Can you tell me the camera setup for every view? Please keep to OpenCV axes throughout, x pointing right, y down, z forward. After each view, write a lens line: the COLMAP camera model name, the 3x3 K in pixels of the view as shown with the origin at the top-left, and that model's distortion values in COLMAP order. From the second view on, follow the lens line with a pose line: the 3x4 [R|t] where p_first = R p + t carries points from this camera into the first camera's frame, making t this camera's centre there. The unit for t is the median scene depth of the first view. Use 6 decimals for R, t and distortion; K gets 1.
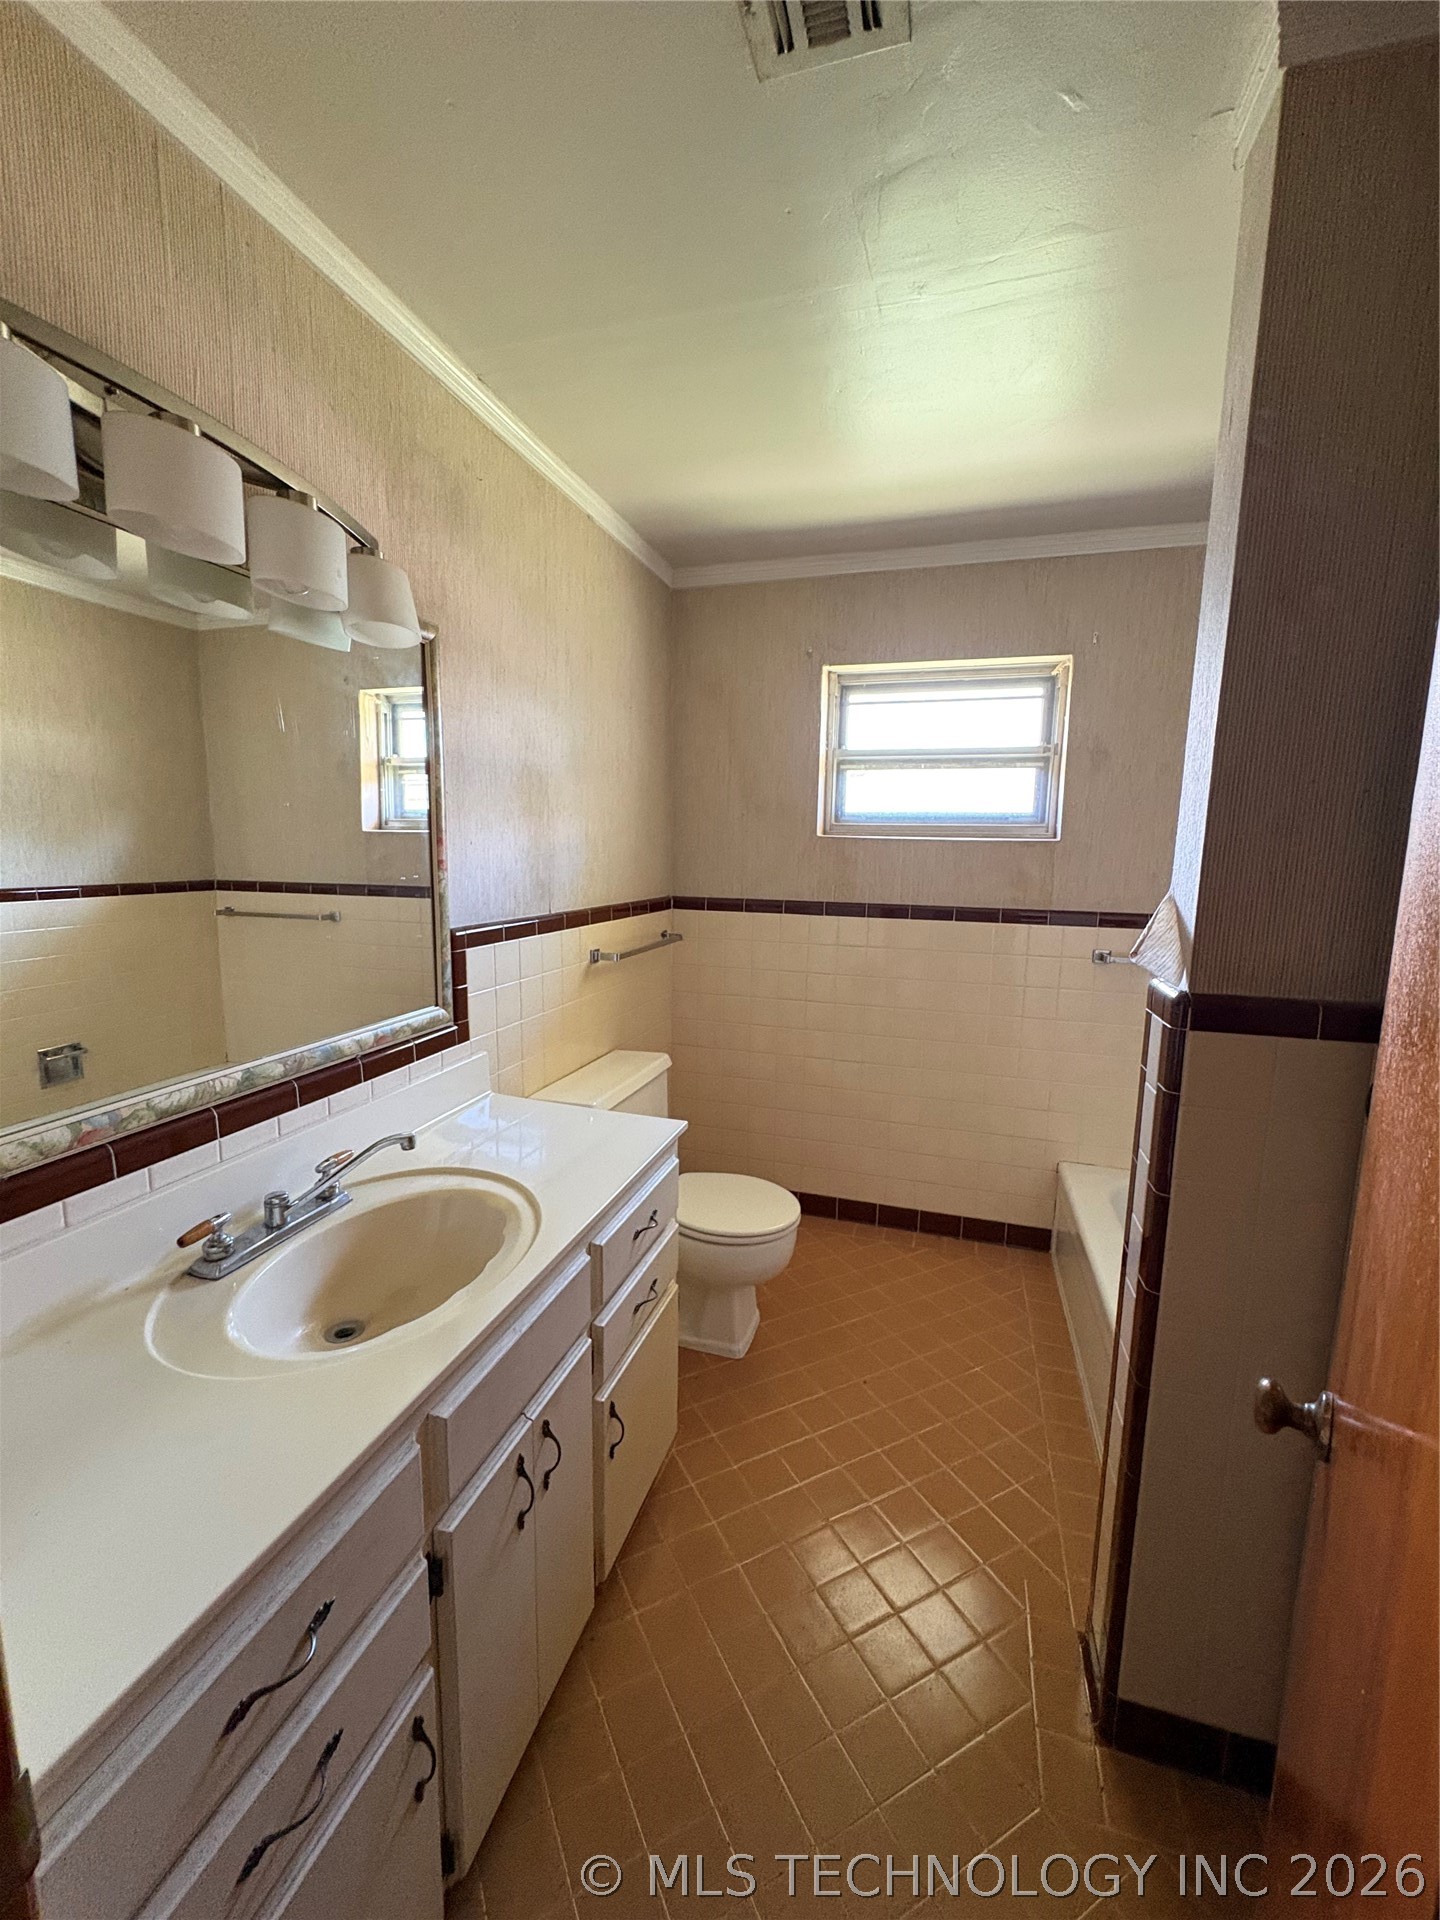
lens RADIAL K [[767.2, 0, 720.0], [0, 767.2, 960.0], [0, 0, 1]] dist [-0.001311, -0.000027]
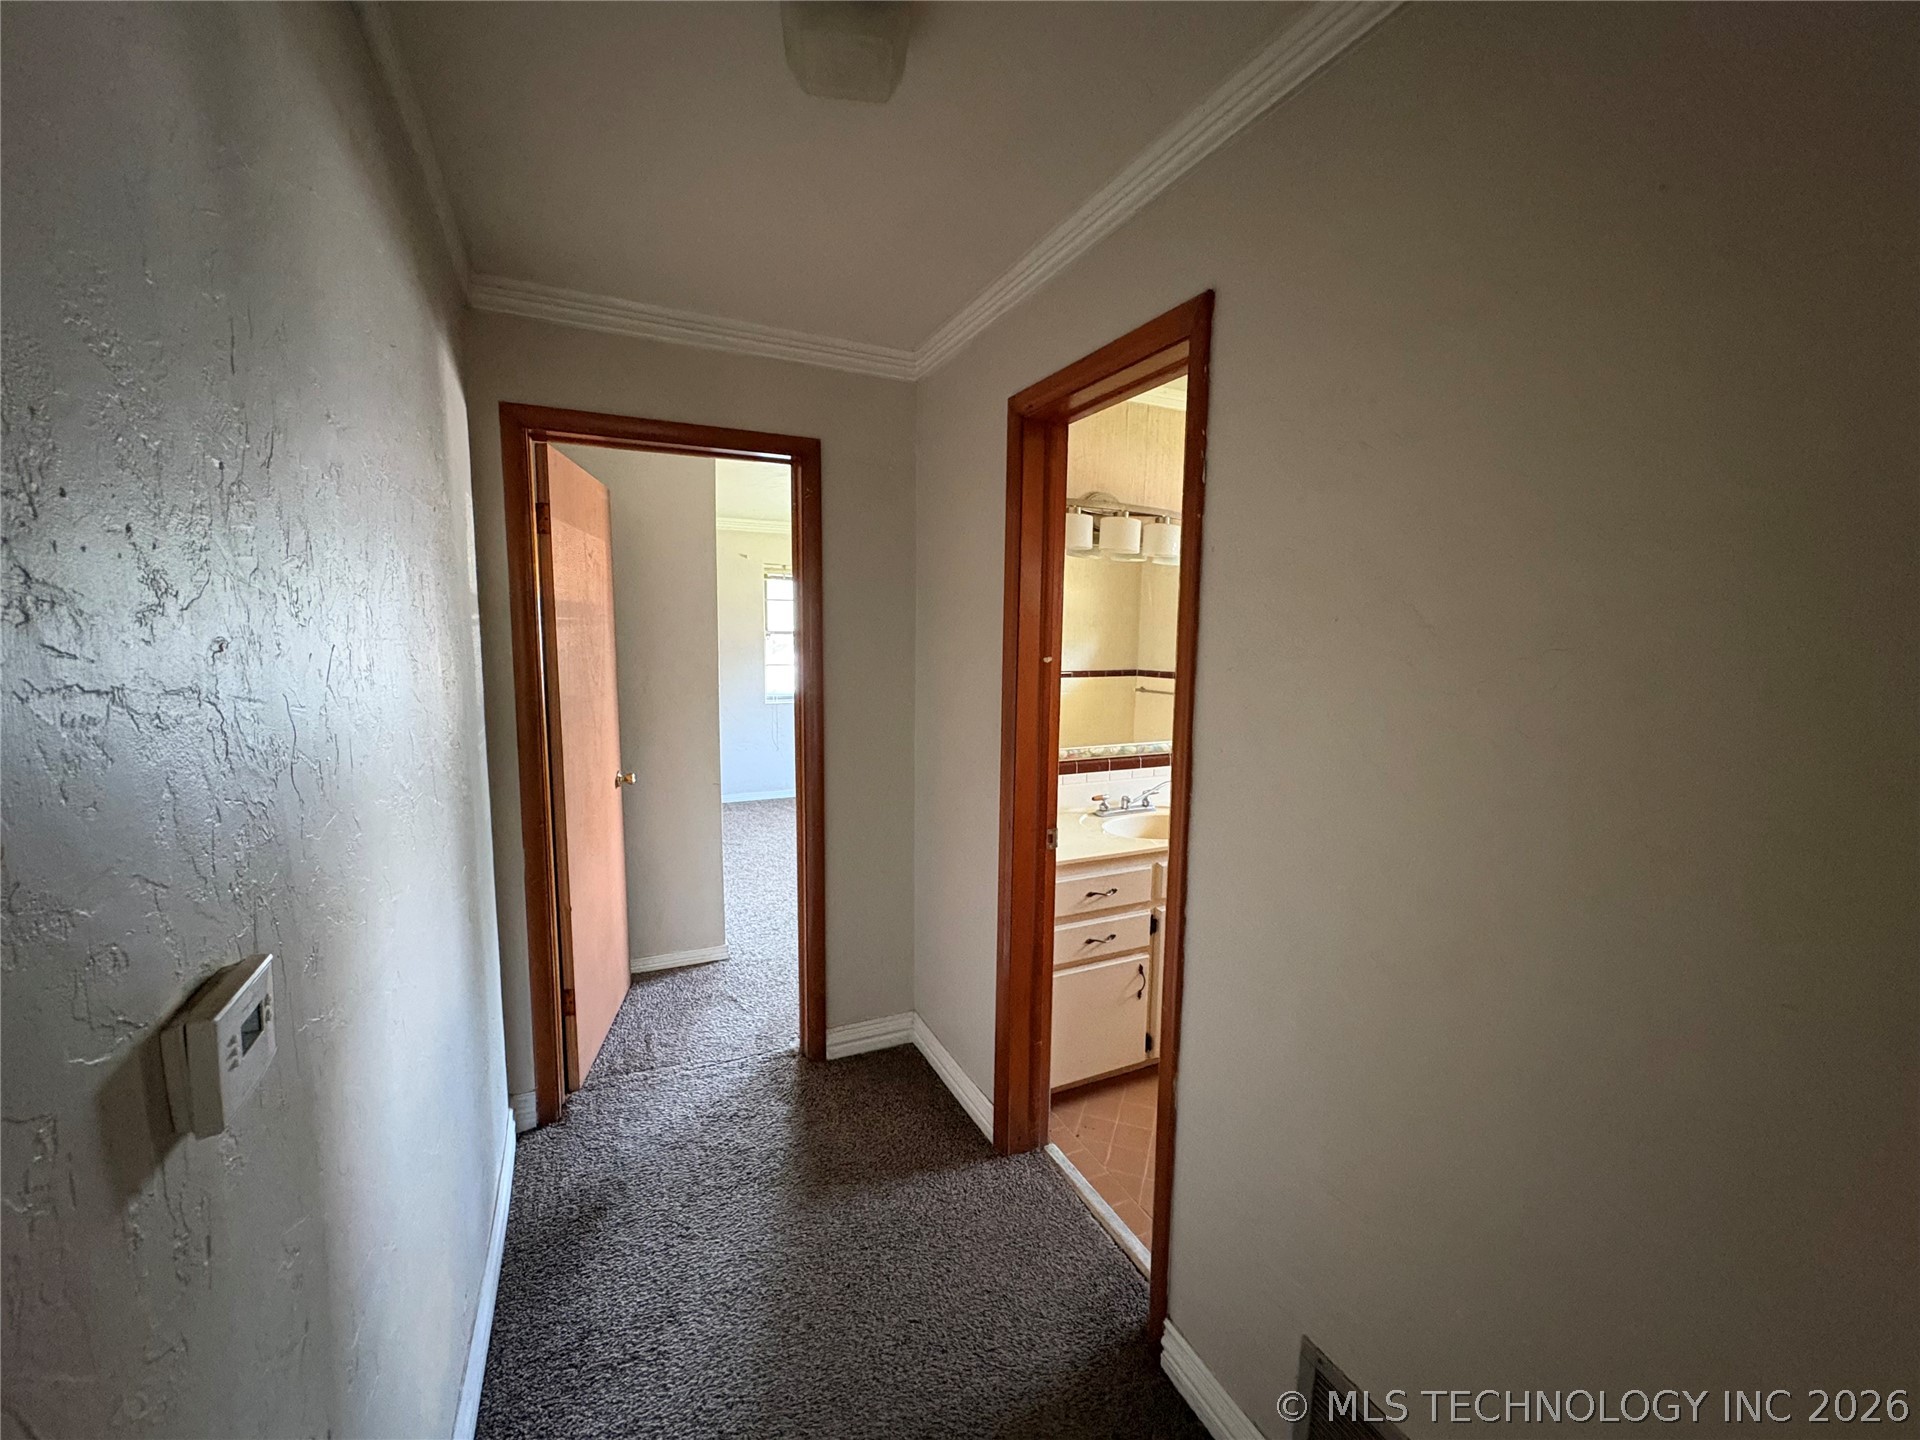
lens RADIAL K [[767.2, 0, 963.7], [0, 767.2, 717.3], [0, 0, 1]] dist [-0.001311, -0.000027]
pose [[0.676641, 0.071828, -0.732801, 1.206044], [-0.106608, 0.994301, -0.000978, 0.151682], [0.728554, 0.078784, 0.680442, -1.521679]]
